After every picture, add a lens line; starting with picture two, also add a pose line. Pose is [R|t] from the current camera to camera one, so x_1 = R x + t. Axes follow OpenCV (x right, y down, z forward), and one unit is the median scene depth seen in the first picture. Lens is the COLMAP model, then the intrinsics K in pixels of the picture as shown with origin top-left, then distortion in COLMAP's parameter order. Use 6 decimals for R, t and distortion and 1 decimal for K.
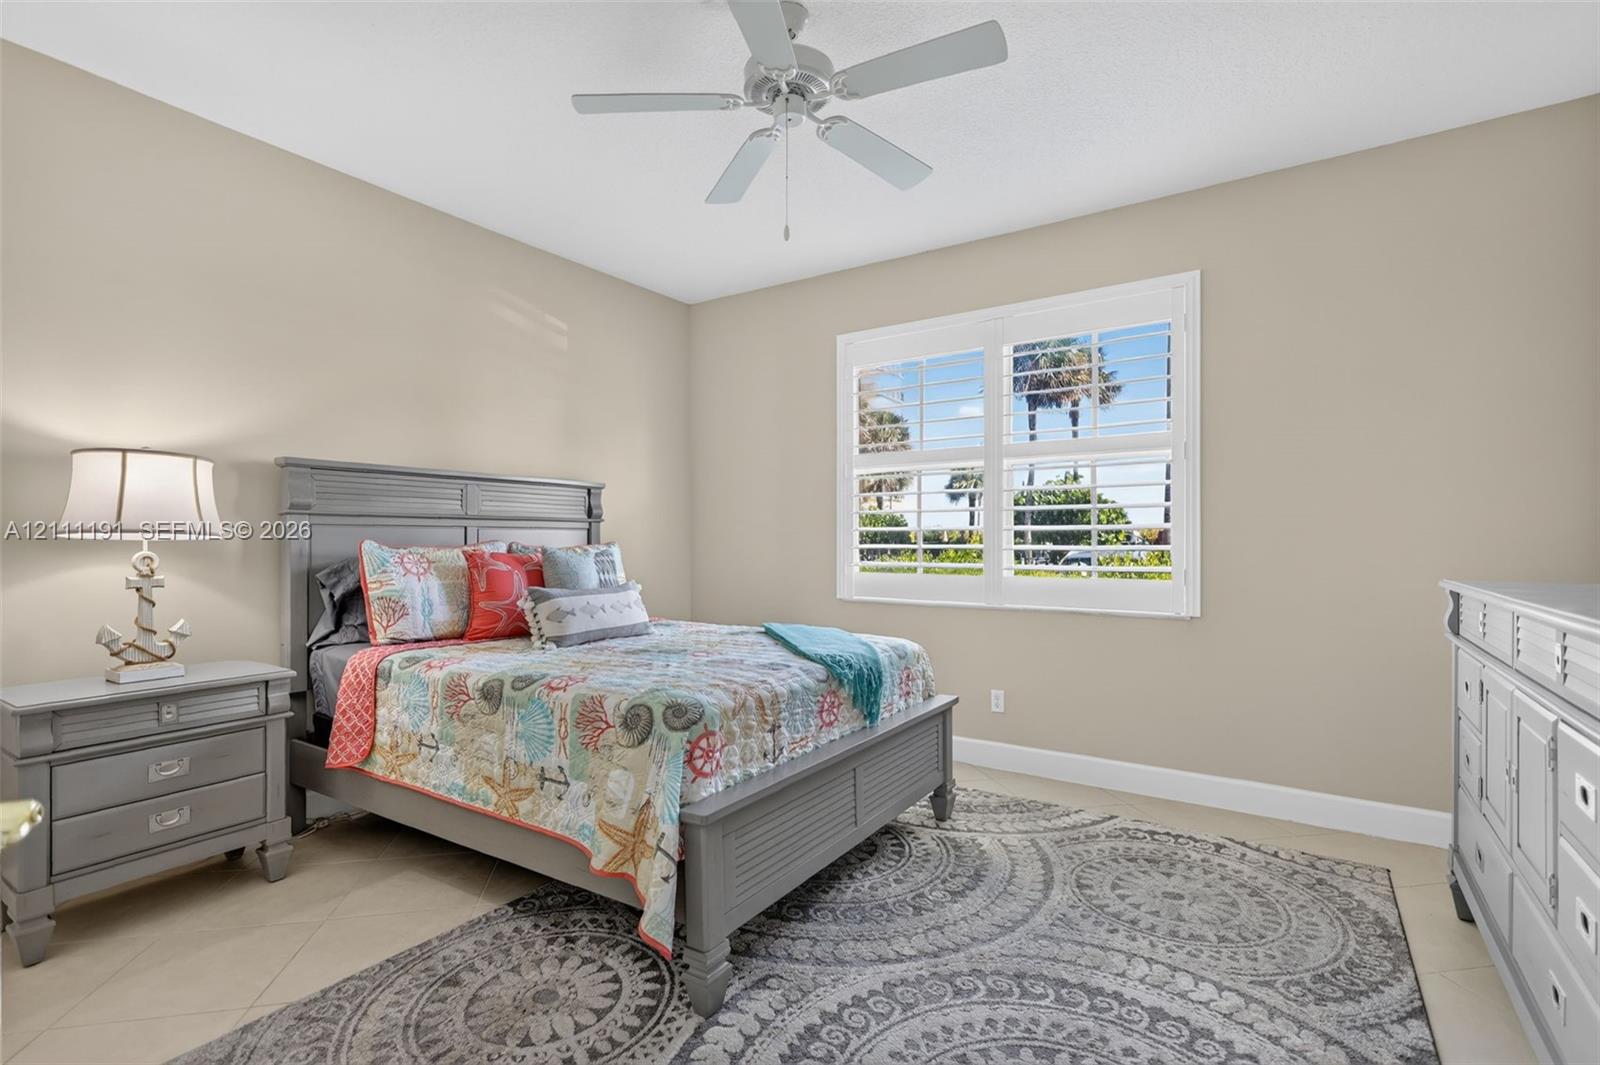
lens RADIAL K [[751.9, 0, 800.0], [0, 751.9, 532.5], [0, 0, 1]] dist [0.001953, 0.000988]
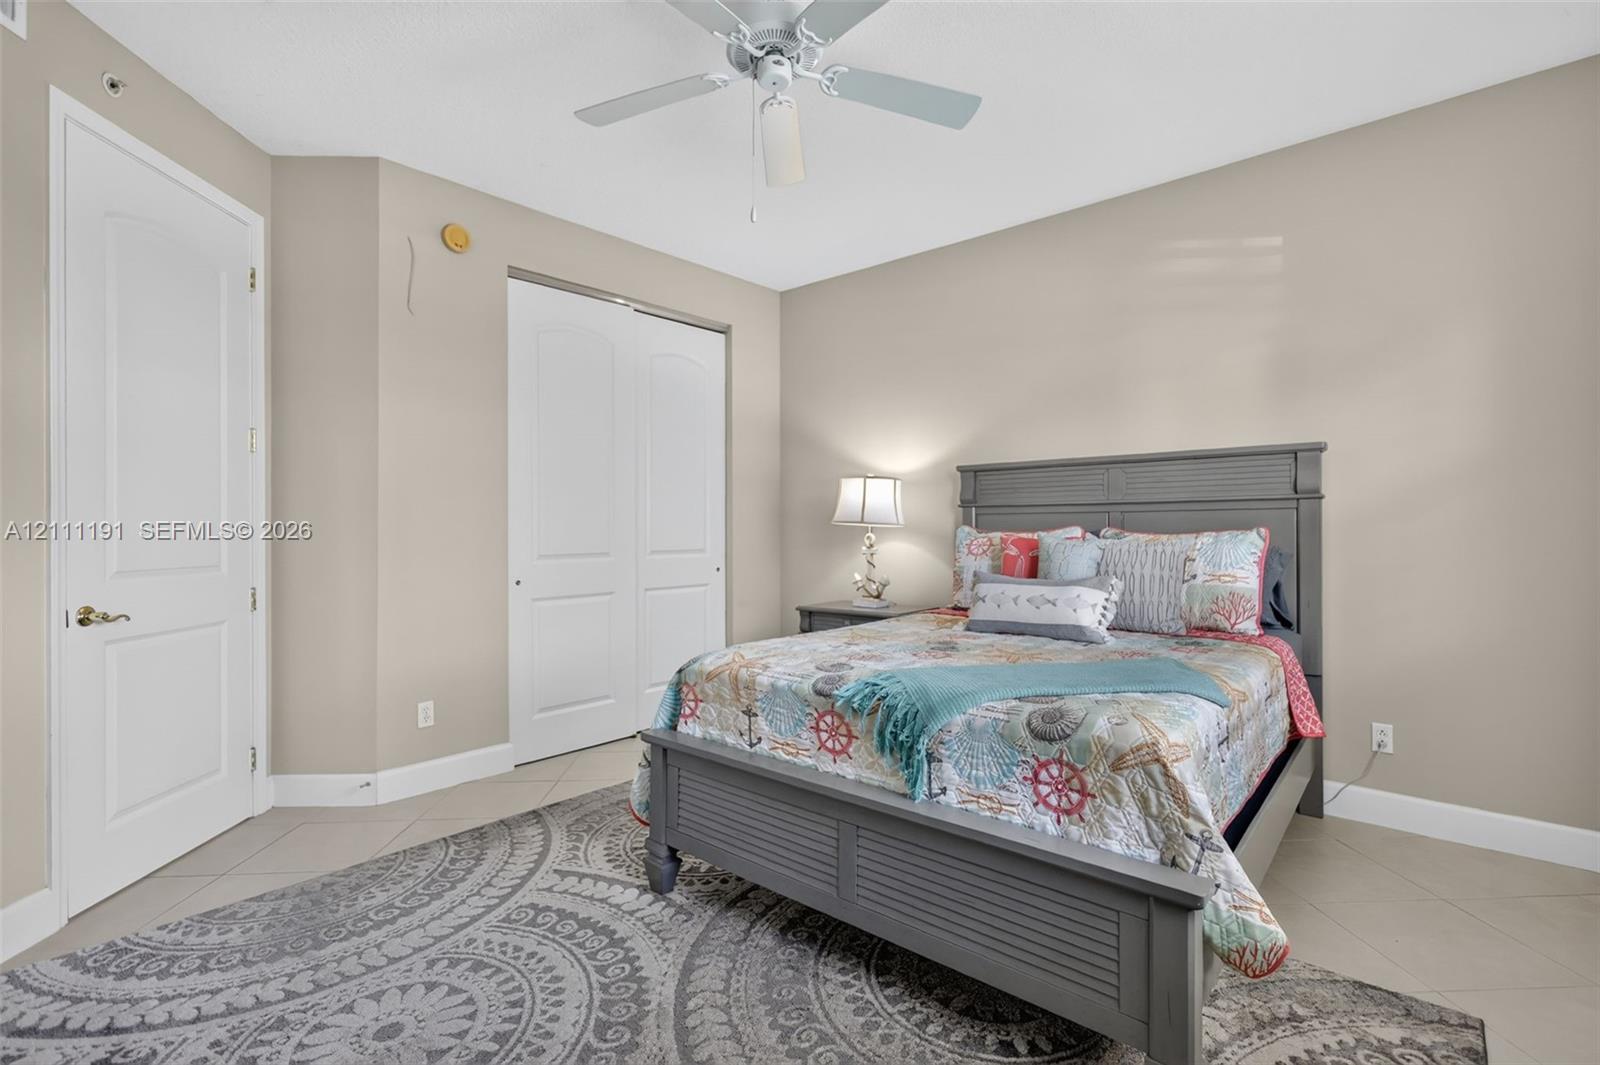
lens RADIAL K [[751.9, 0, 800.0], [0, 751.9, 532.5], [0, 0, 1]] dist [0.001953, 0.000988]
pose [[-0.143762, 0.006019, -0.989594, 0.925186], [0.011945, 0.999919, 0.004347, 0.015474], [0.989540, -0.011196, -0.143822, 1.183794]]
